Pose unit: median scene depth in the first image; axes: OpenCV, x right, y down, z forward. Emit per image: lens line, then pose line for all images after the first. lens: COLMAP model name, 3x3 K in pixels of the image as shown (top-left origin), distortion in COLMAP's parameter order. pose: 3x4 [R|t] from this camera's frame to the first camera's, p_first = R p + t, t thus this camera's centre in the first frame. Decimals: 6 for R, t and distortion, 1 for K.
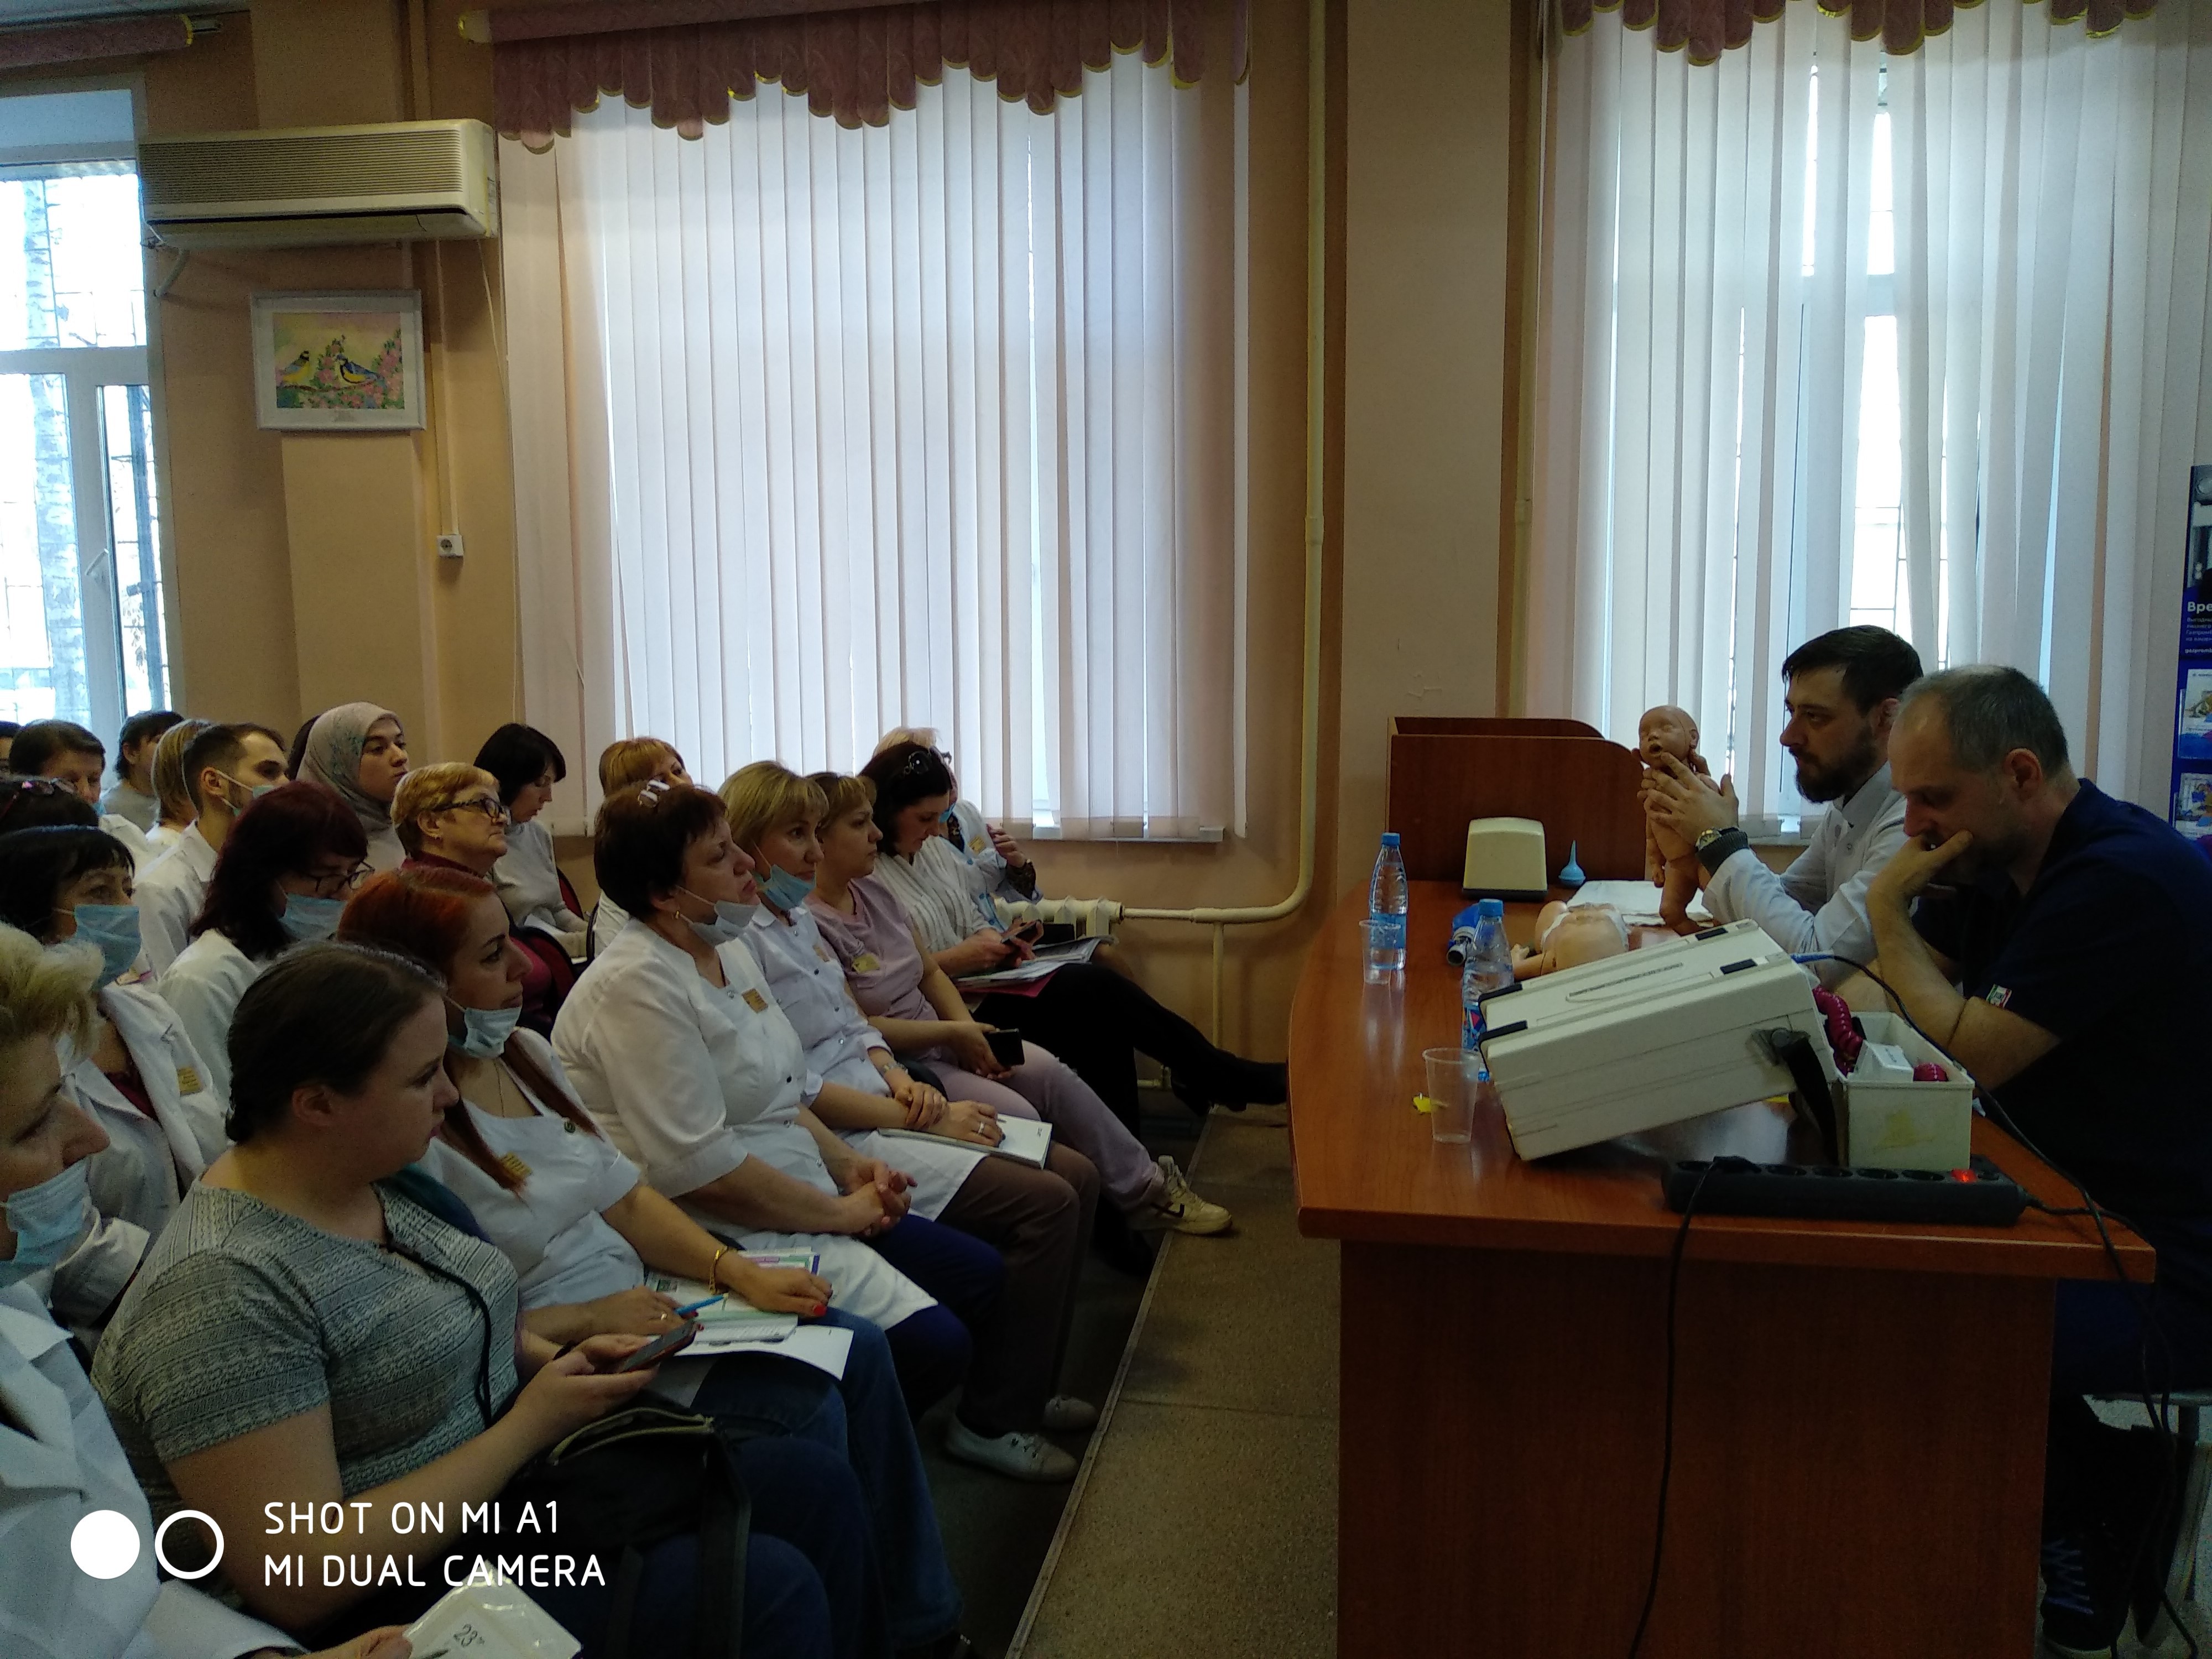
lens RADIAL K [[1626.0, 0, 1104.8], [0, 1626.0, 837.8], [0, 0, 1]] dist [-0.013023, 0.013954]
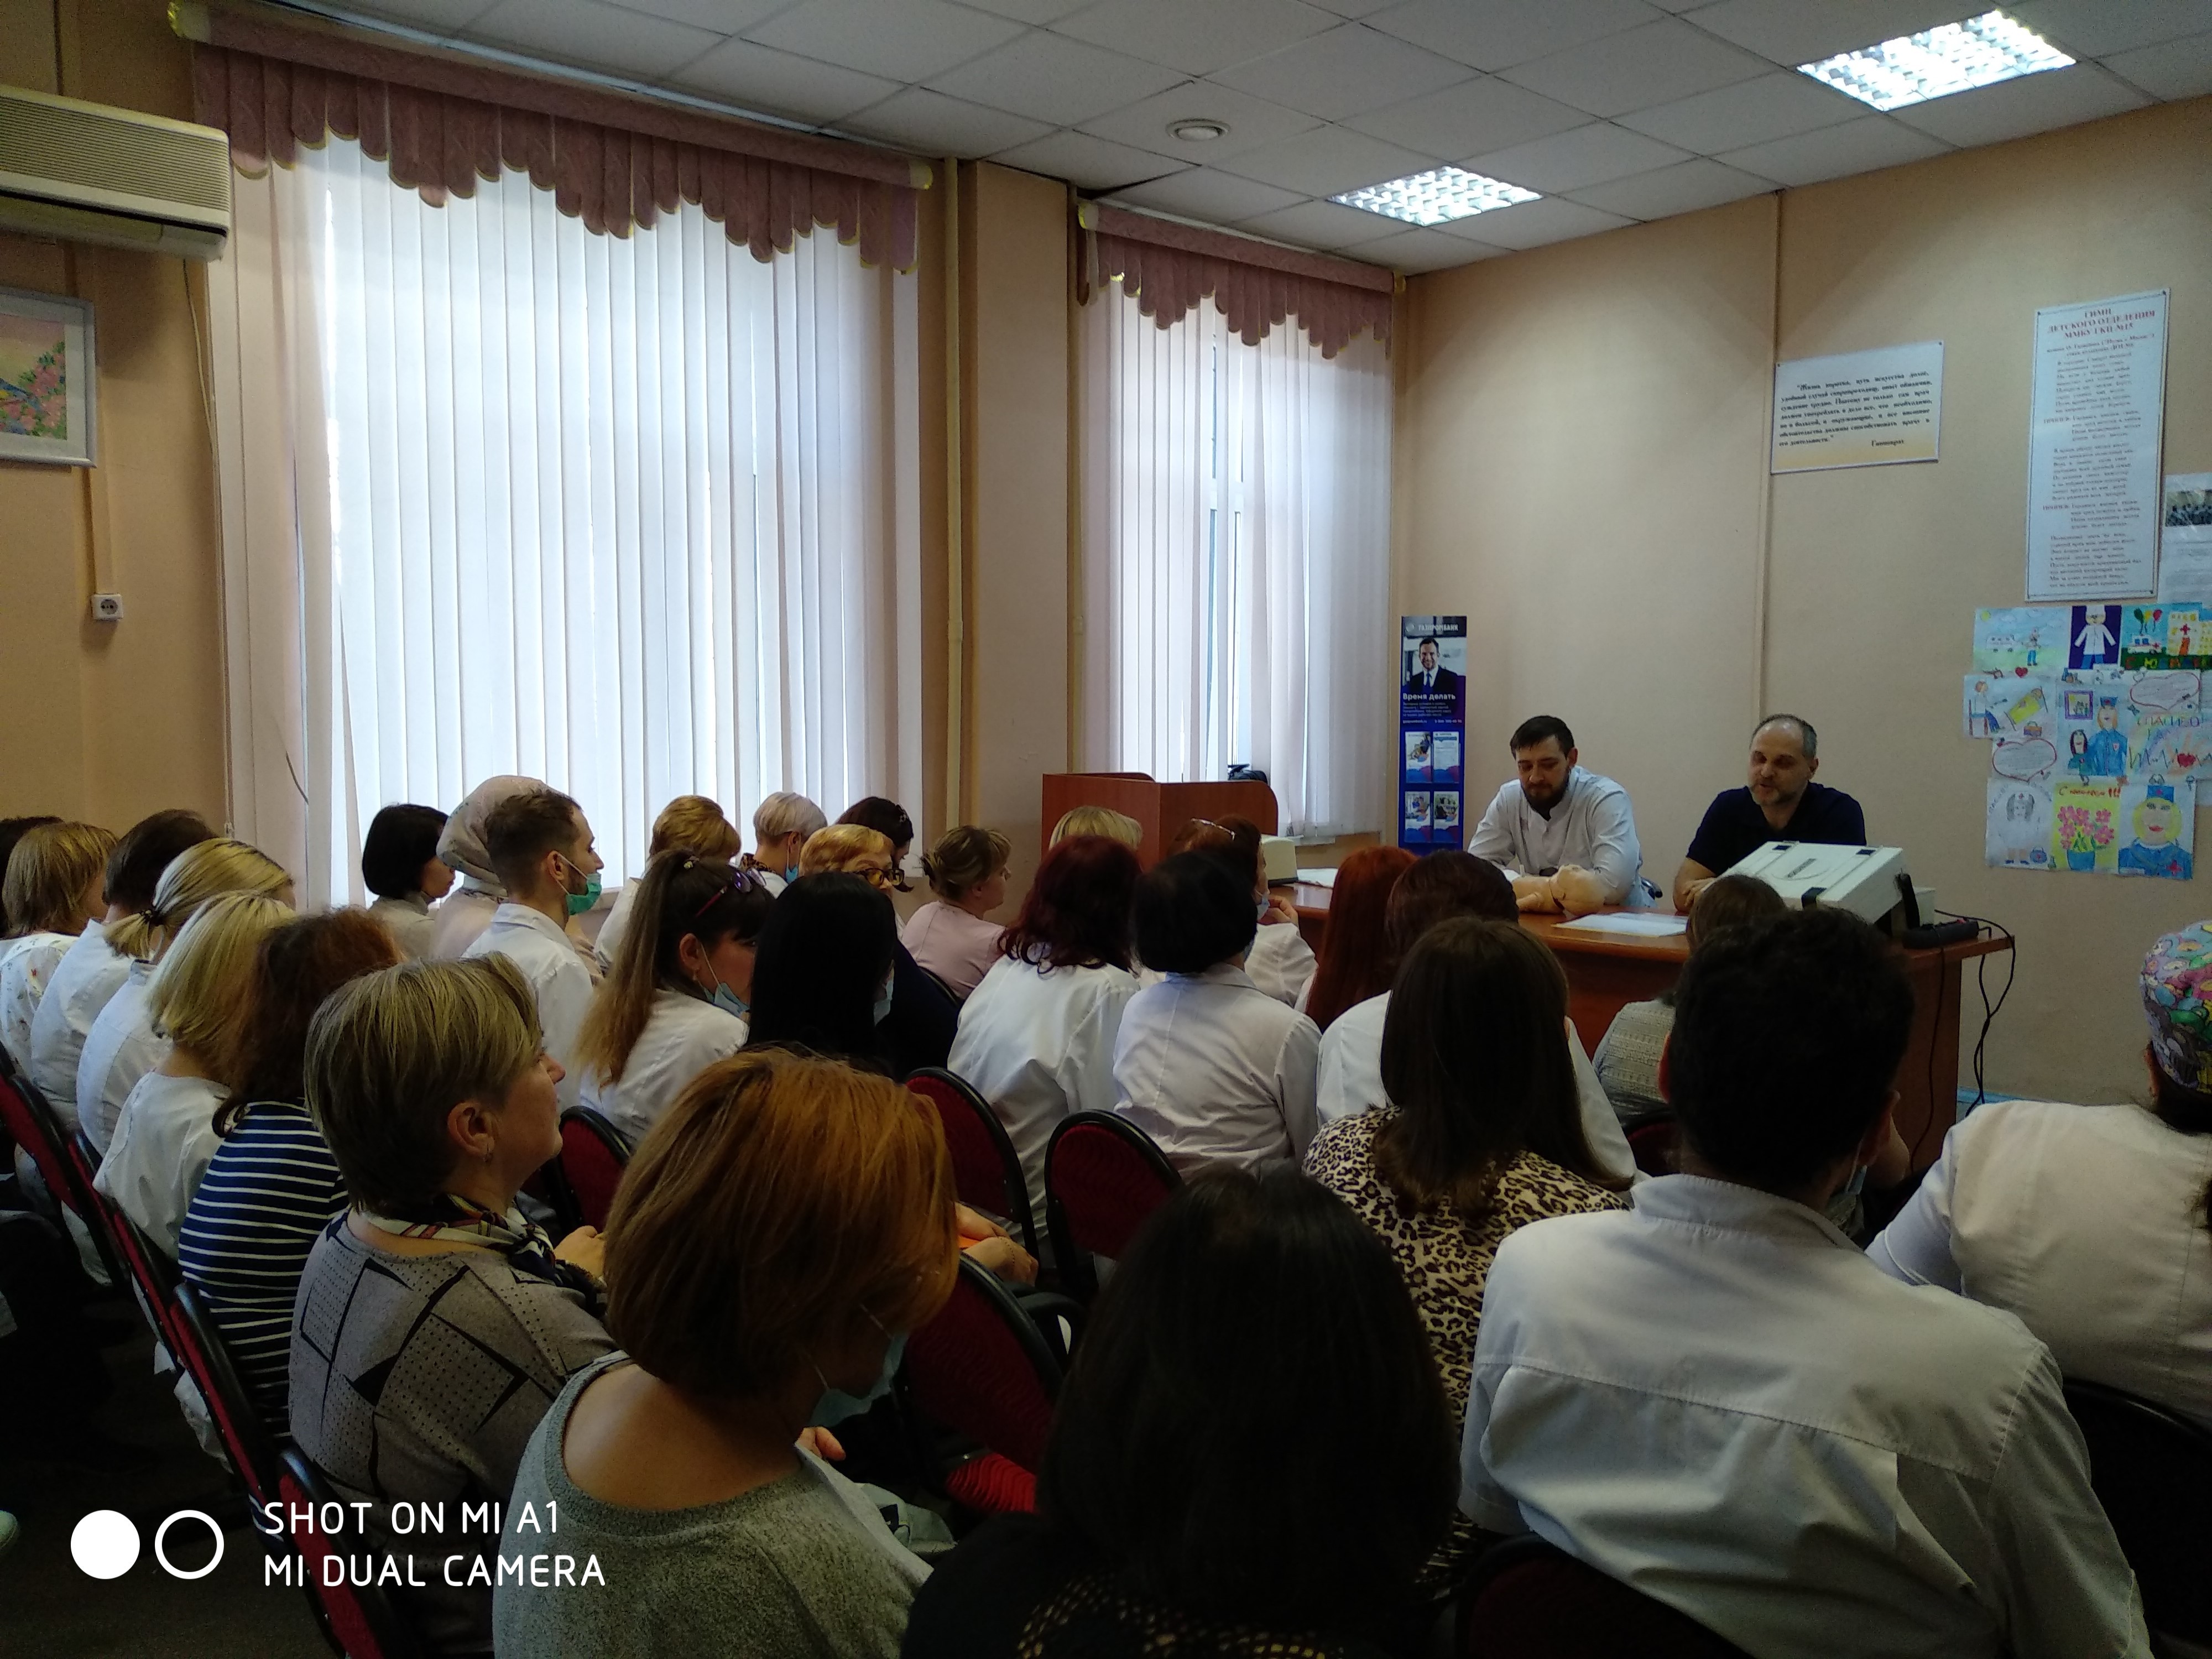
lens RADIAL K [[1626.0, 0, 1105.6], [0, 1626.0, 837.0], [0, 0, 1]] dist [-0.013023, 0.013954]
pose [[0.660974, -0.059349, 0.748058, -0.750575], [0.085928, 0.996296, 0.003119, -0.021724], [-0.745473, 0.062218, 0.663626, 0.077720]]
